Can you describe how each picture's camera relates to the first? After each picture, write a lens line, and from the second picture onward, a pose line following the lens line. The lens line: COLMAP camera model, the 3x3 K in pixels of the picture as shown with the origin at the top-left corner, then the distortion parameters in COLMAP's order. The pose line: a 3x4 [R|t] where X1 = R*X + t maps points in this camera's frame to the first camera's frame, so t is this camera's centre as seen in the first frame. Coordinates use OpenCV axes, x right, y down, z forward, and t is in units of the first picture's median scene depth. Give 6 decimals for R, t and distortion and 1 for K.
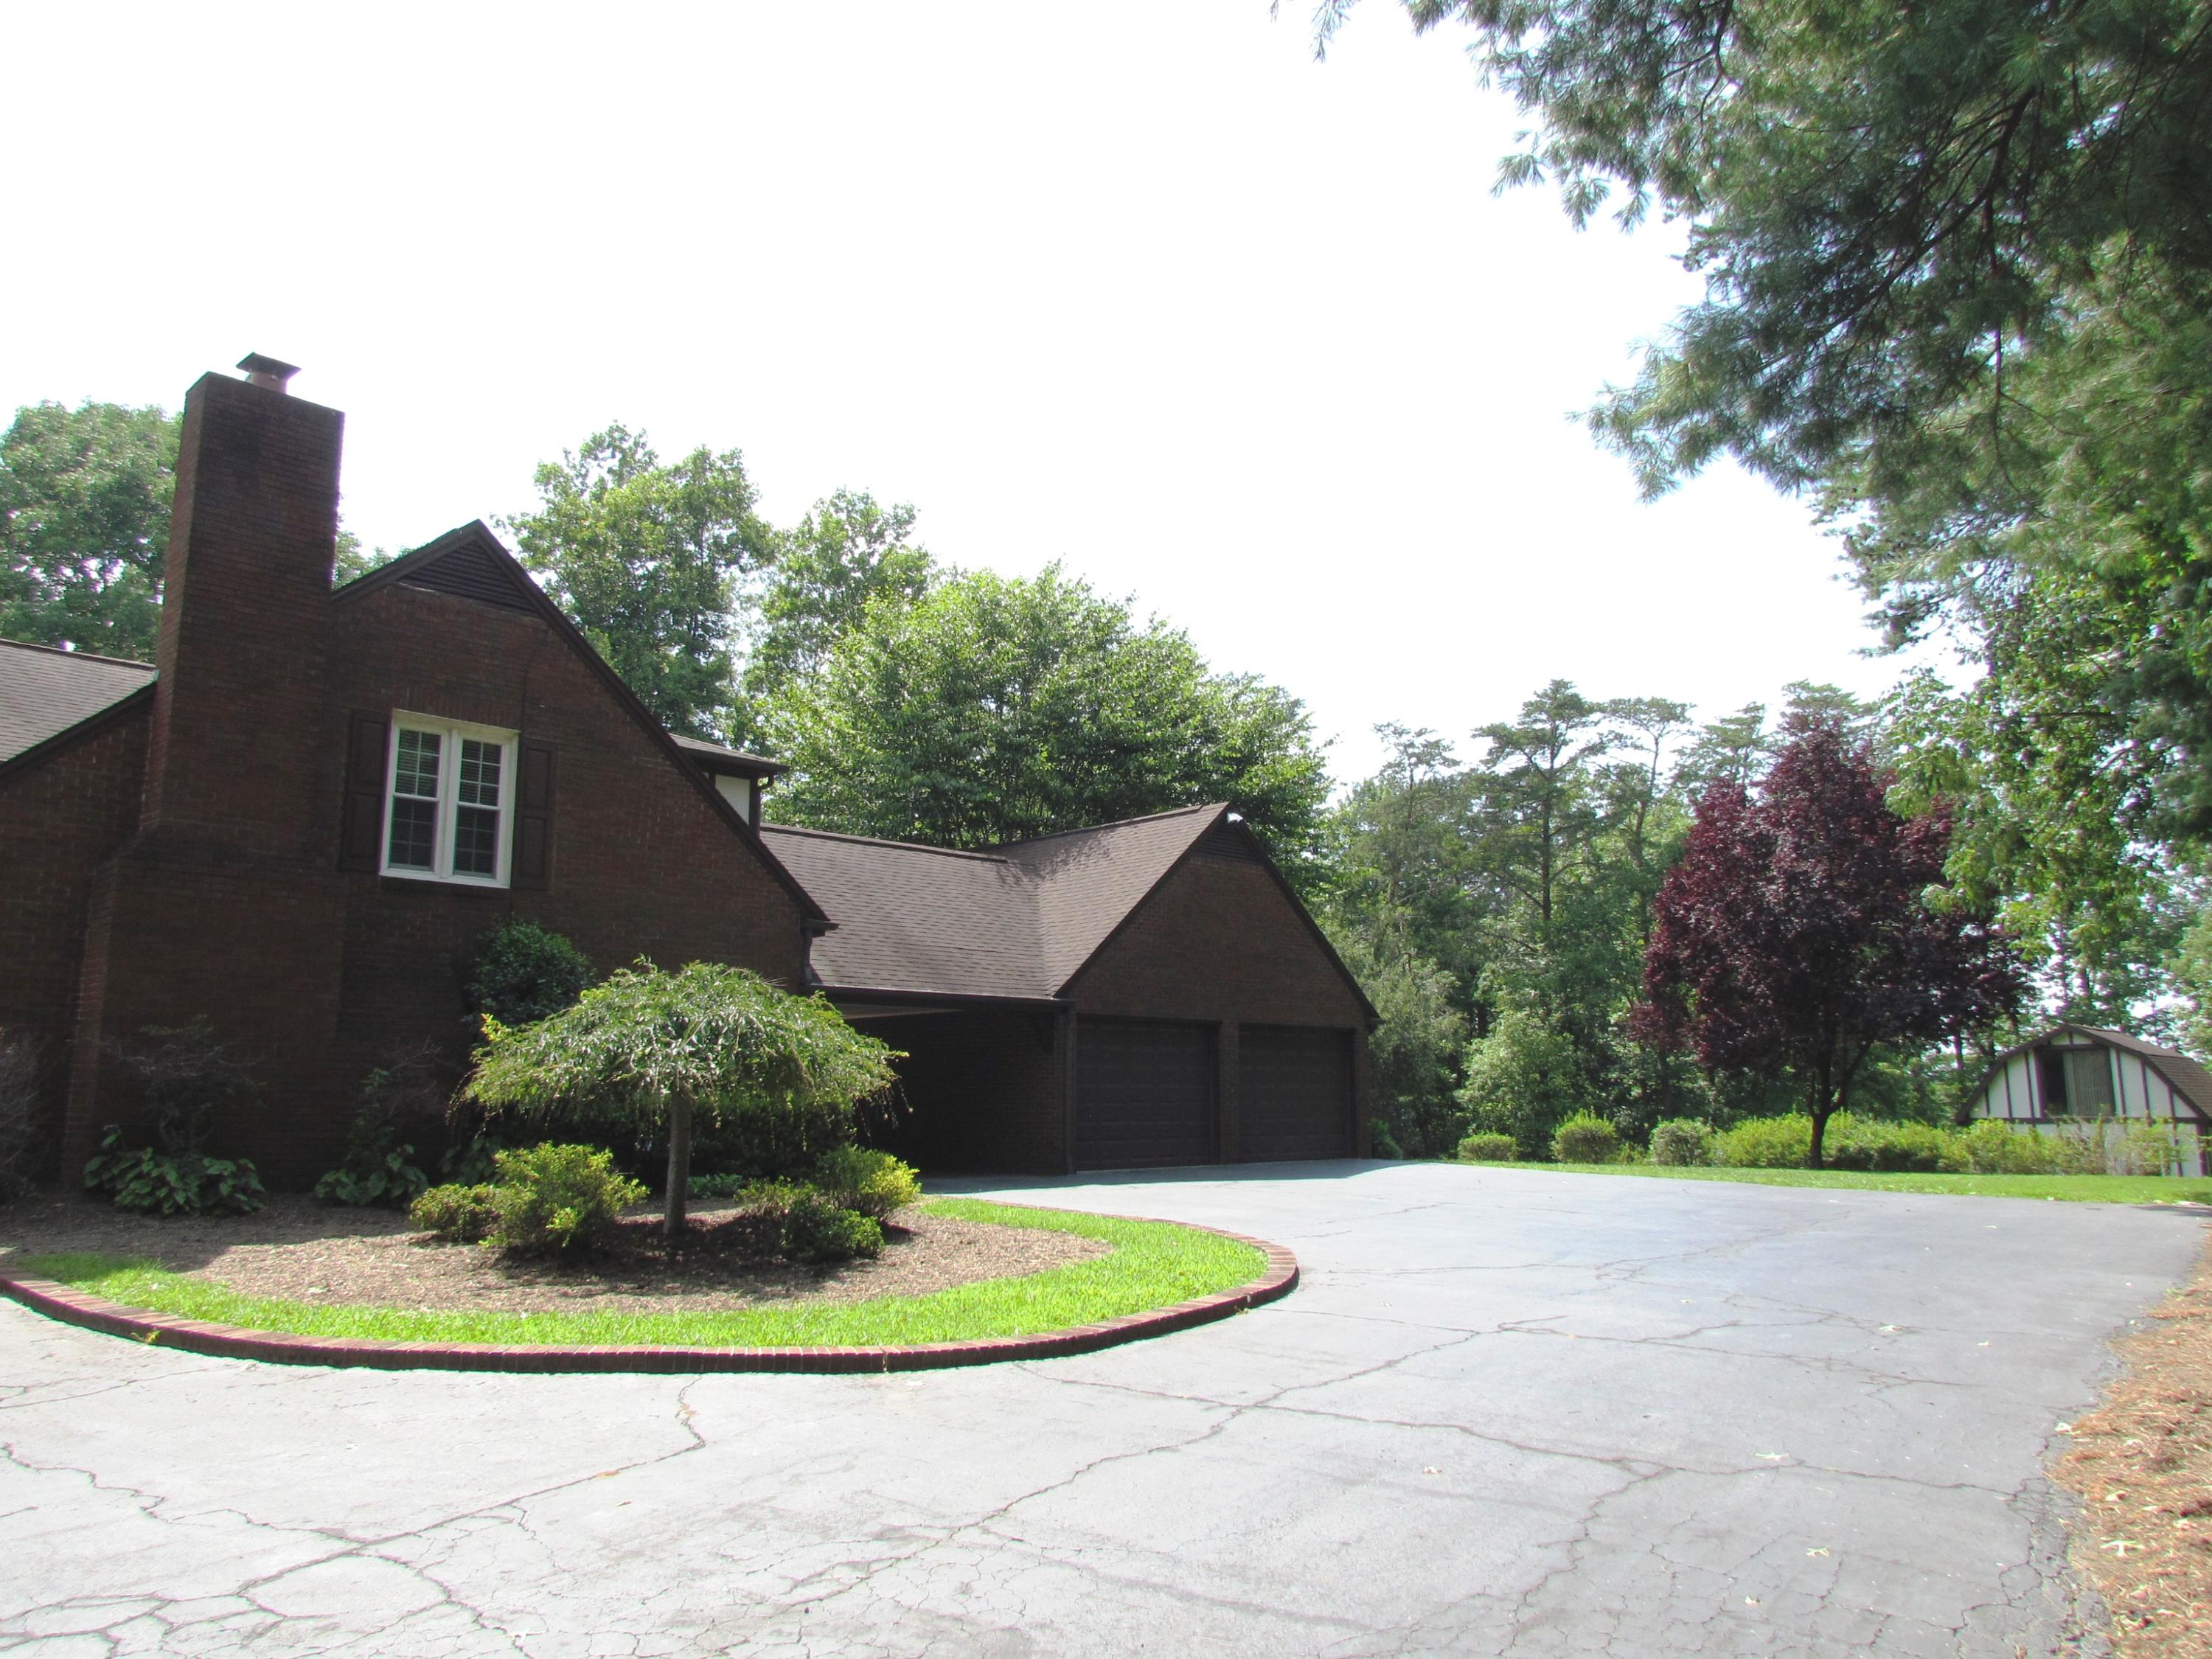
lens RADIAL K [[1625.6, 0, 1106.0], [0, 1625.6, 829.5], [0, 0, 1]] dist [-0.009440, 0.007042]
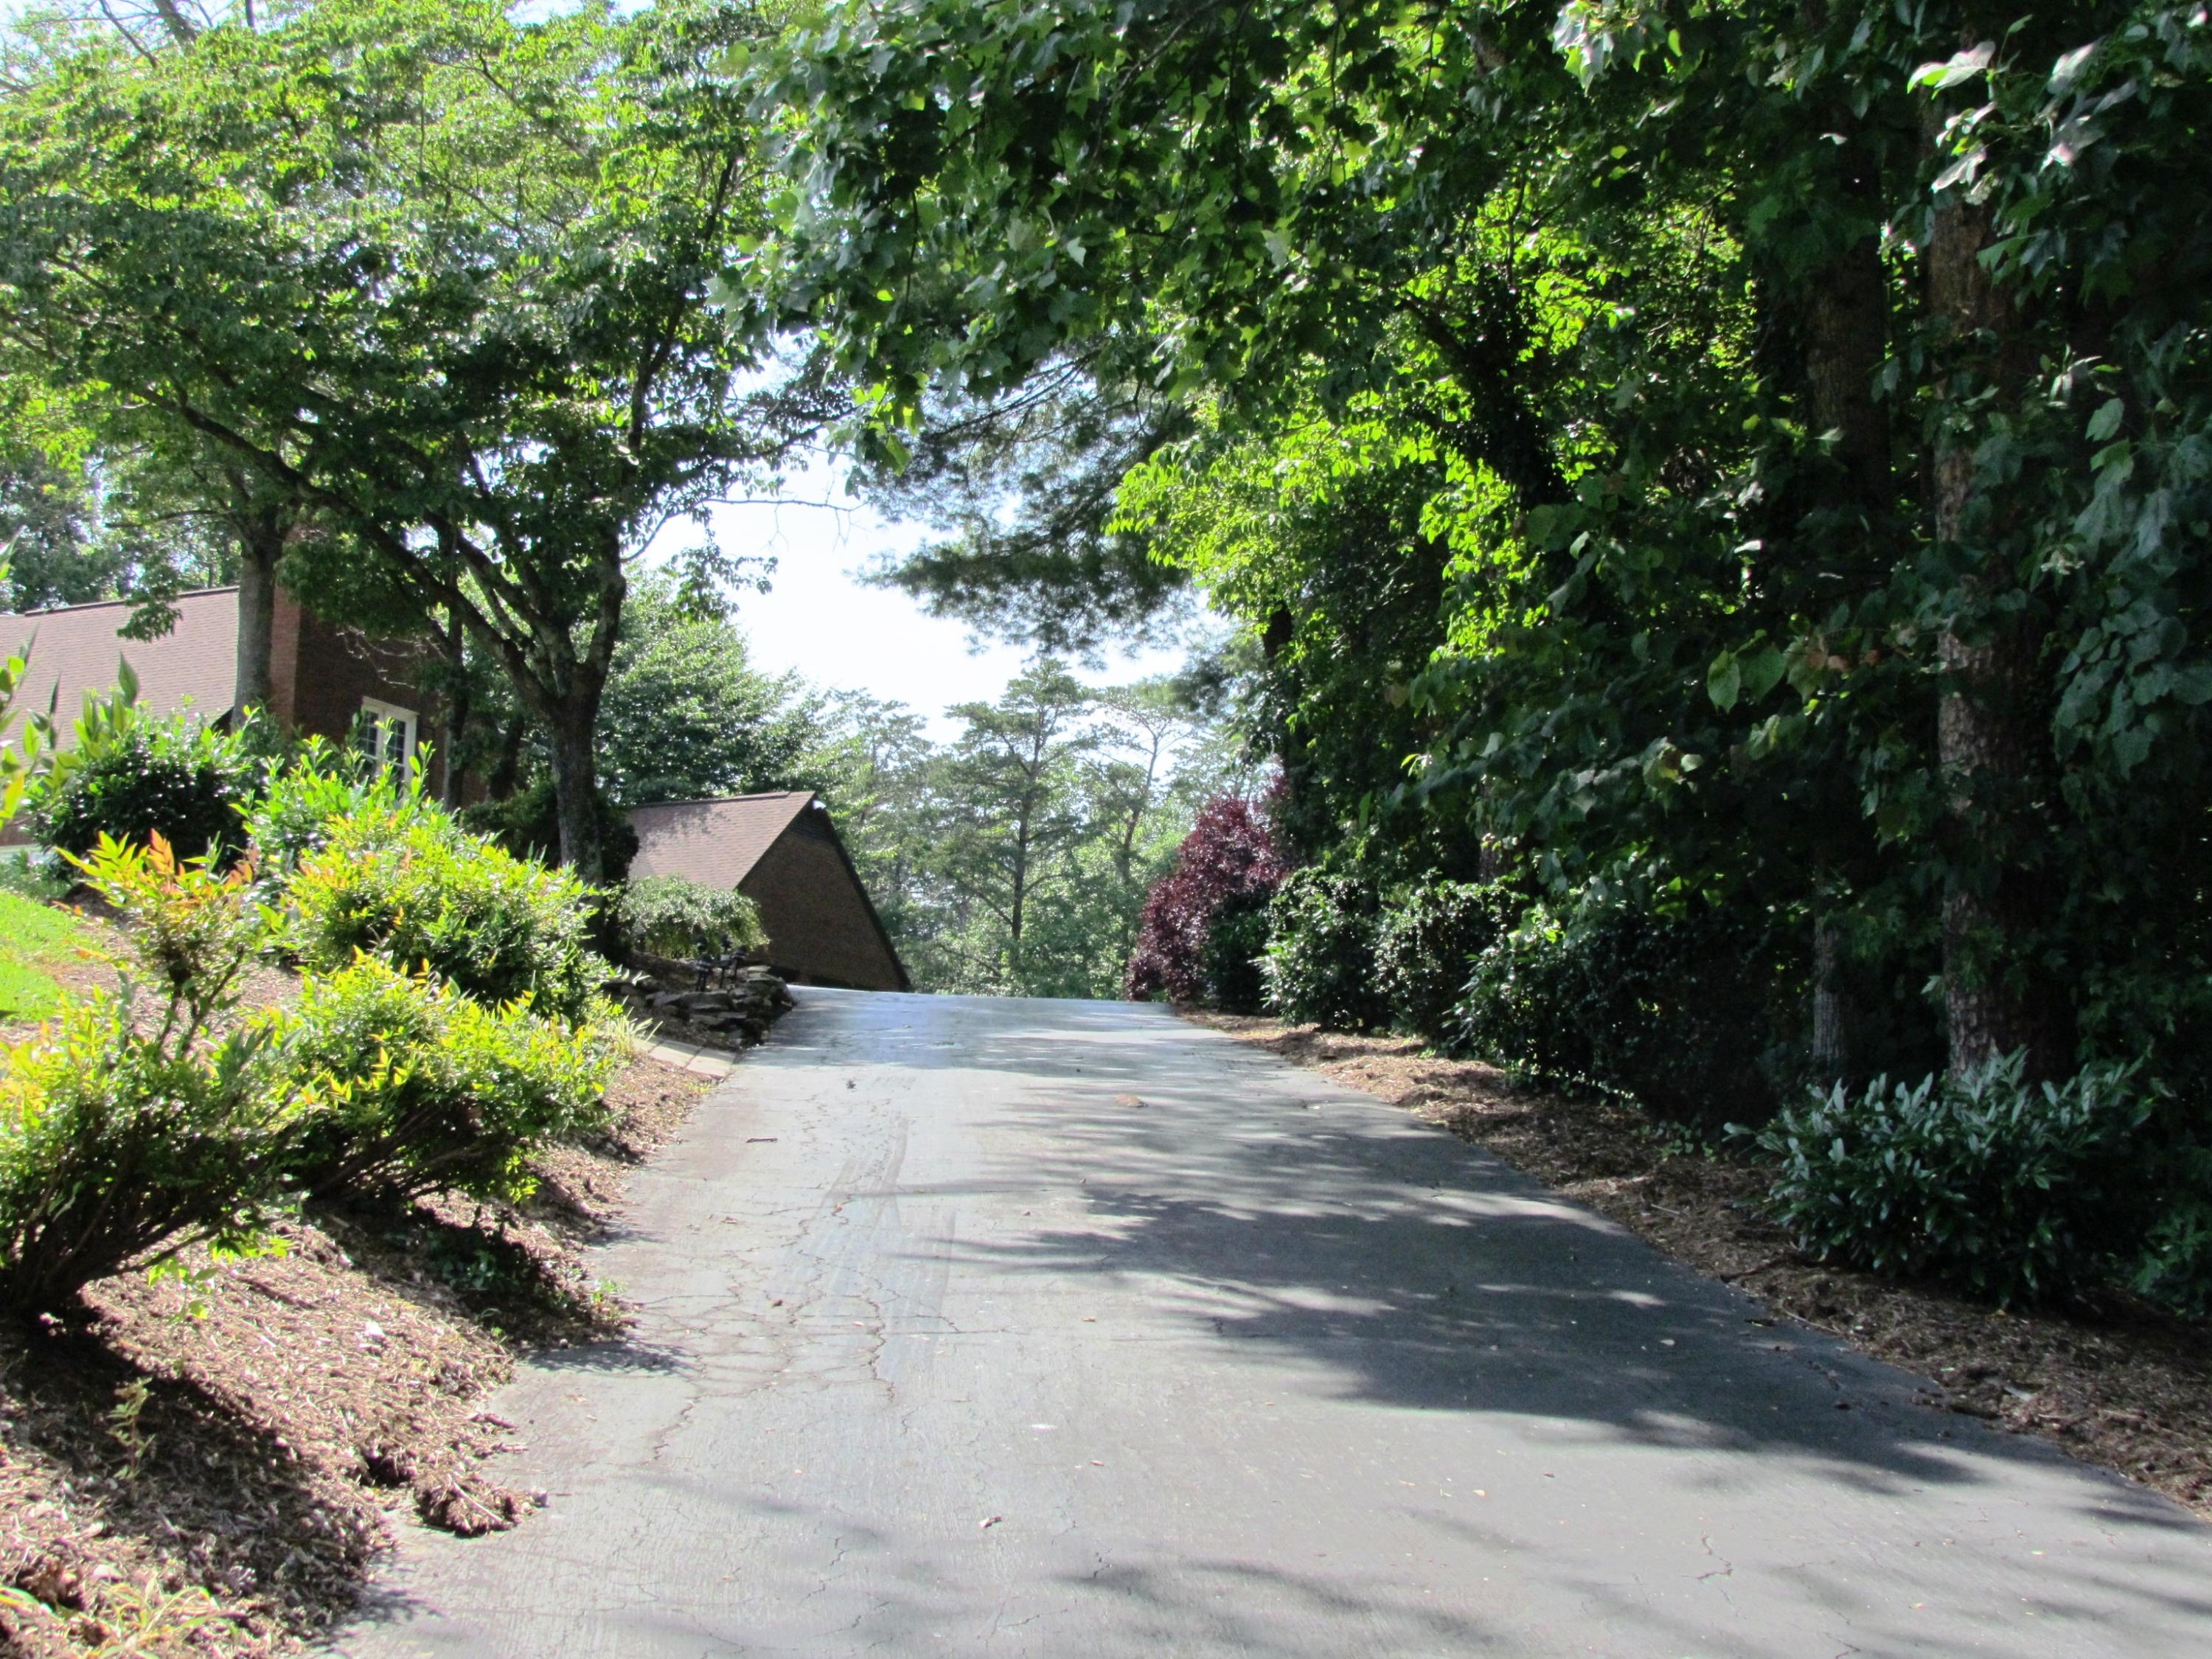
lens RADIAL K [[2904.7, 0, 1106.0], [0, 2904.7, 829.5], [0, 0, 1]] dist [-0.001492, -0.000322]
pose [[0.946890, 0.077285, 0.312133, -0.158873], [-0.079965, 0.996789, -0.004228, 0.001144], [-0.311457, -0.020956, 0.950029, -0.445152]]
